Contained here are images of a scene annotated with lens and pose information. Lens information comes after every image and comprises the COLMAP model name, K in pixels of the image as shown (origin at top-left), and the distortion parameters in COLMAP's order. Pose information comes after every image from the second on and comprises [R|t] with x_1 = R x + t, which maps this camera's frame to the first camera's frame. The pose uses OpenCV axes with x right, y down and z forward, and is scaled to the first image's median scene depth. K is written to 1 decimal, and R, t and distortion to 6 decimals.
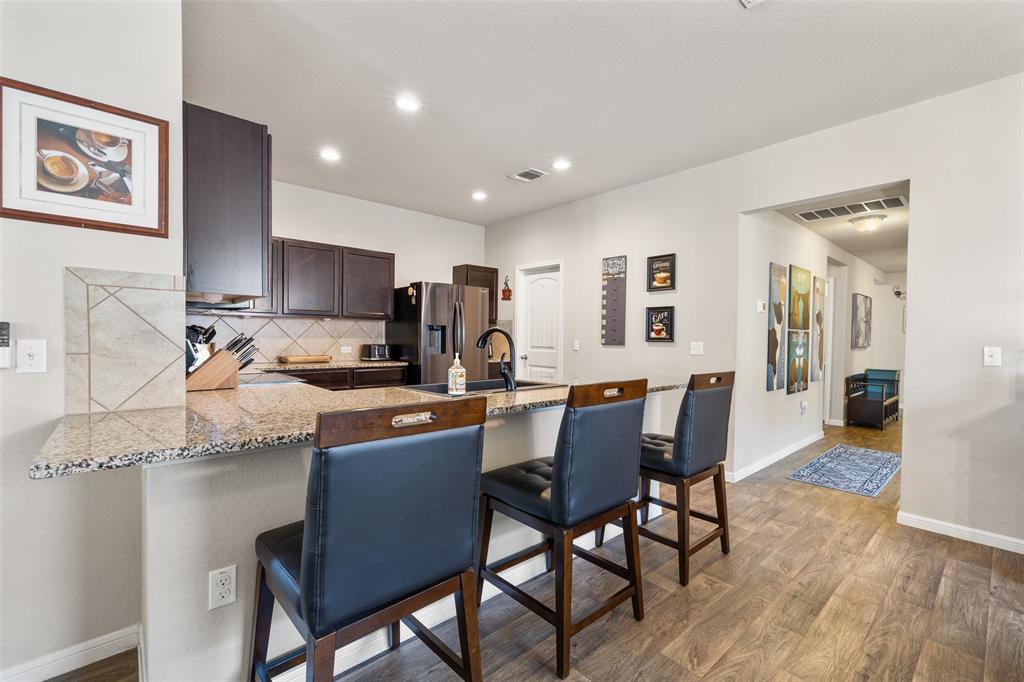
lens RADIAL K [[439.1, 0, 516.5], [0, 439.1, 343.9], [0, 0, 1]] dist [0.000287, 0.000097]
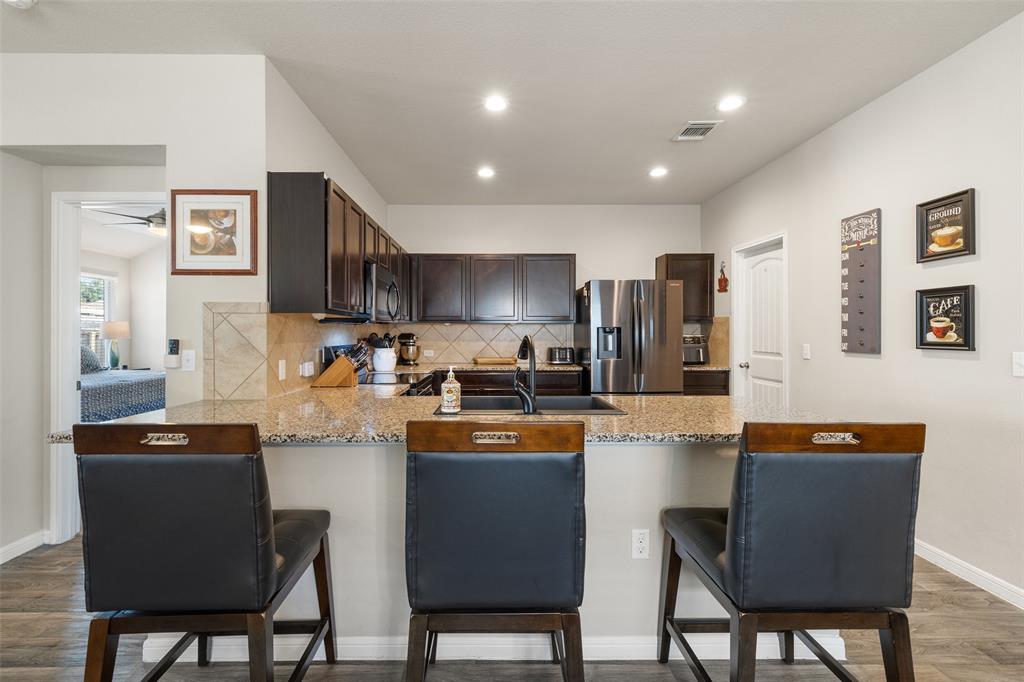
lens RADIAL K [[436.8, 0, 493.9], [0, 436.8, 332.4], [0, 0, 1]] dist [0.000819, 0.000003]
pose [[0.747260, -0.012452, -0.664415, 0.273709], [-0.001059, 0.999801, -0.019930, -0.015596], [0.664531, 0.015596, 0.747098, 0.201219]]
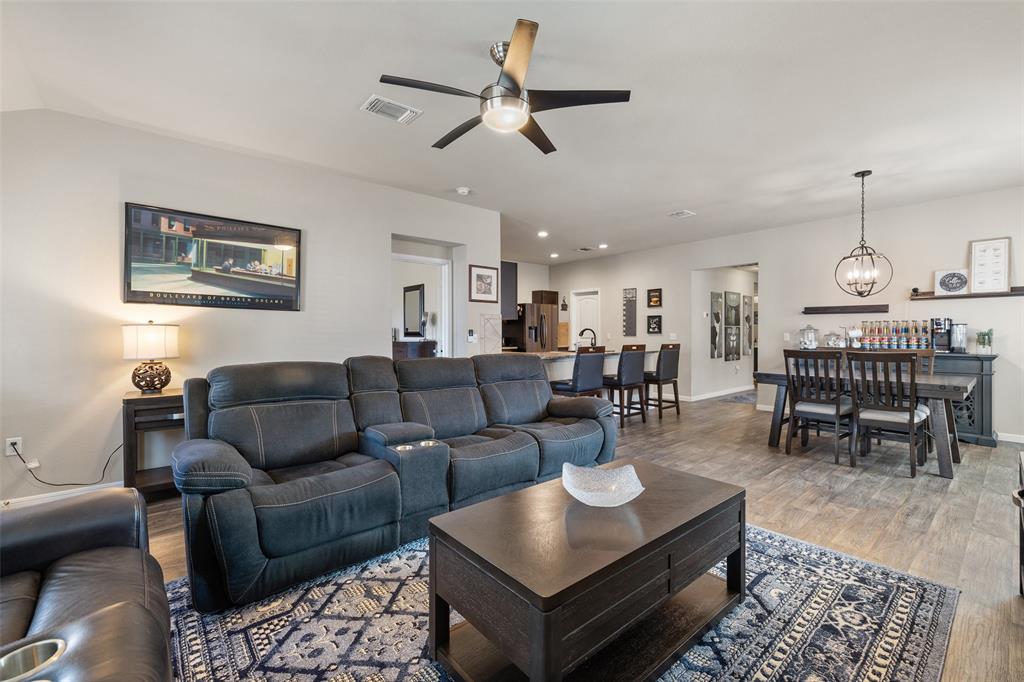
lens RADIAL K [[428.0, 0, 512.9], [0, 428.0, 334.7], [0, 0, 1]] dist [0.000649, 0.000065]
pose [[0.999469, -0.013798, -0.029531, -0.247921], [0.013430, 0.999830, -0.012620, 0.015933], [0.029700, 0.012217, 0.999484, -0.926484]]
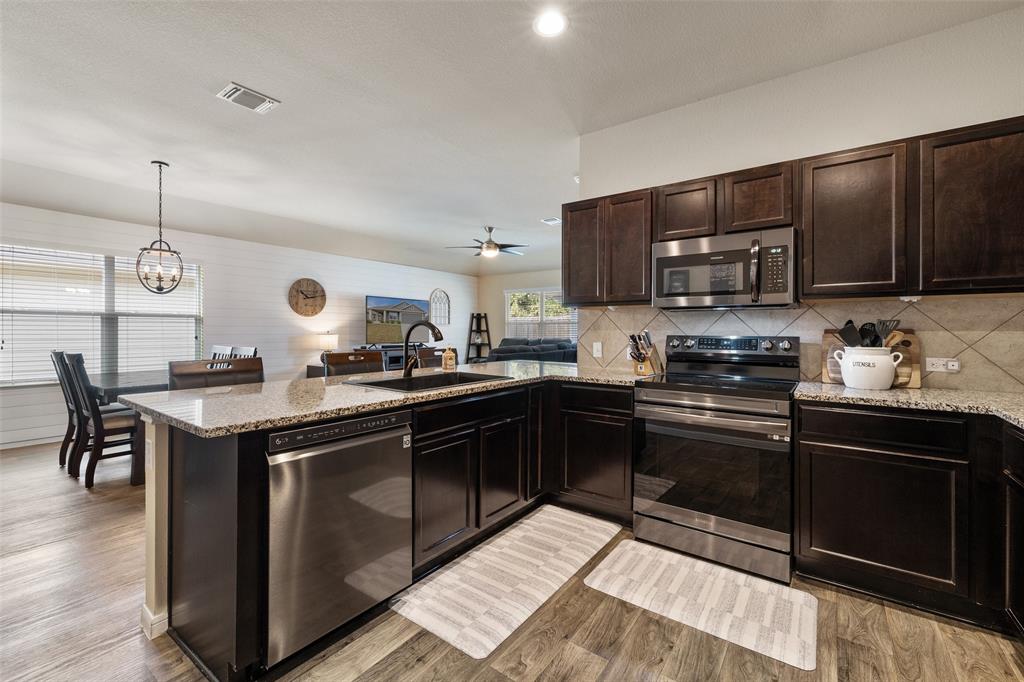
lens RADIAL K [[431.7, 0, 509.3], [0, 431.7, 330.1], [0, 0, 1]] dist [0.000530, 0.000328]
pose [[-0.979068, -0.016882, -0.202831, -0.025713], [-0.019489, 0.999751, 0.010865, -0.018089], [0.202597, 0.014590, -0.979153, 1.225117]]
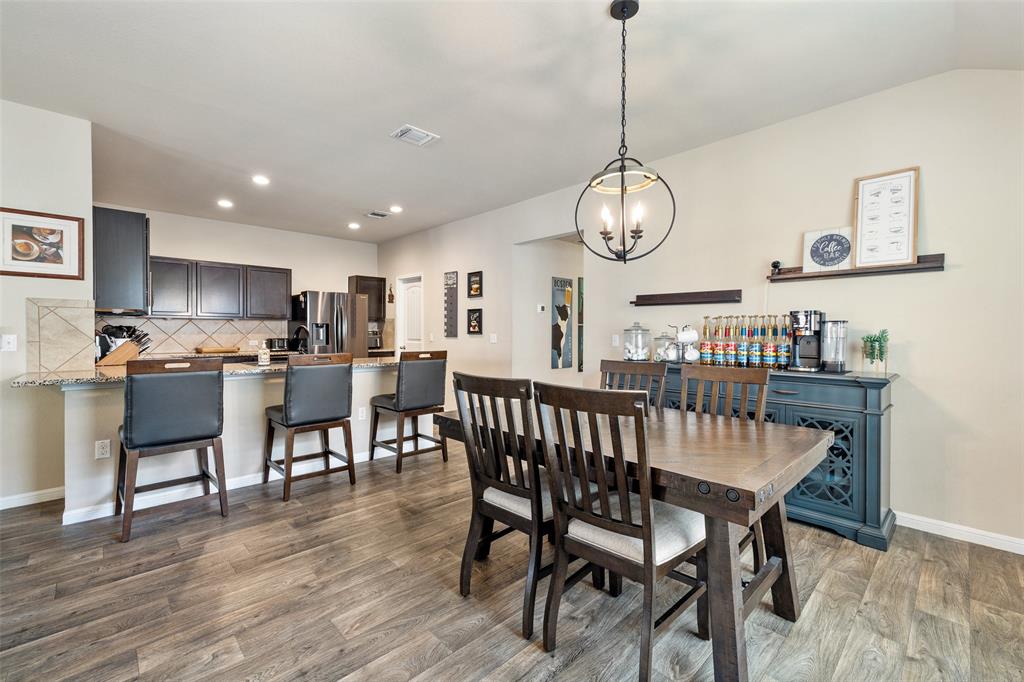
lens RADIAL K [[433.2, 0, 511.5], [0, 433.2, 335.1], [0, 0, 1]] dist [0.001105, 0.000038]
pose [[0.999324, -0.009179, 0.035595, 0.403269], [0.009487, 0.999919, -0.008481, 0.011086], [-0.035514, 0.008813, 0.999330, -0.382704]]
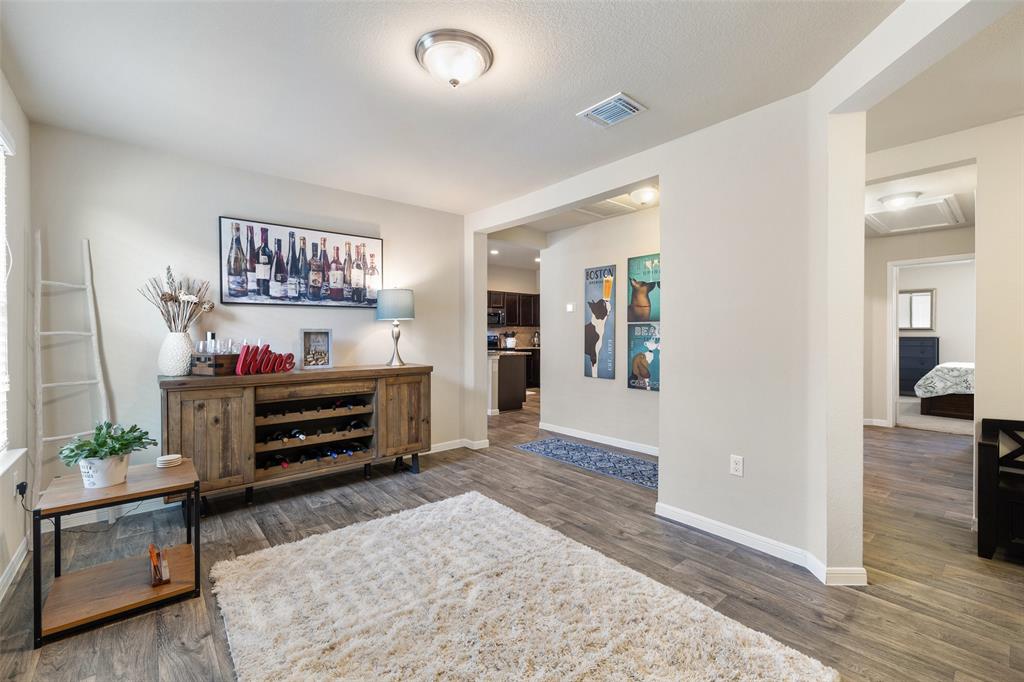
lens RADIAL K [[424.8, 0, 512.9], [0, 424.8, 357.2], [0, 0, 1]] dist [0.000527, 0.000202]
pose [[-0.022755, 0.041622, -0.998874, 1.780074], [-0.016113, 0.998988, 0.041993, 0.009712], [0.999611, 0.017050, -0.022061, 0.846017]]
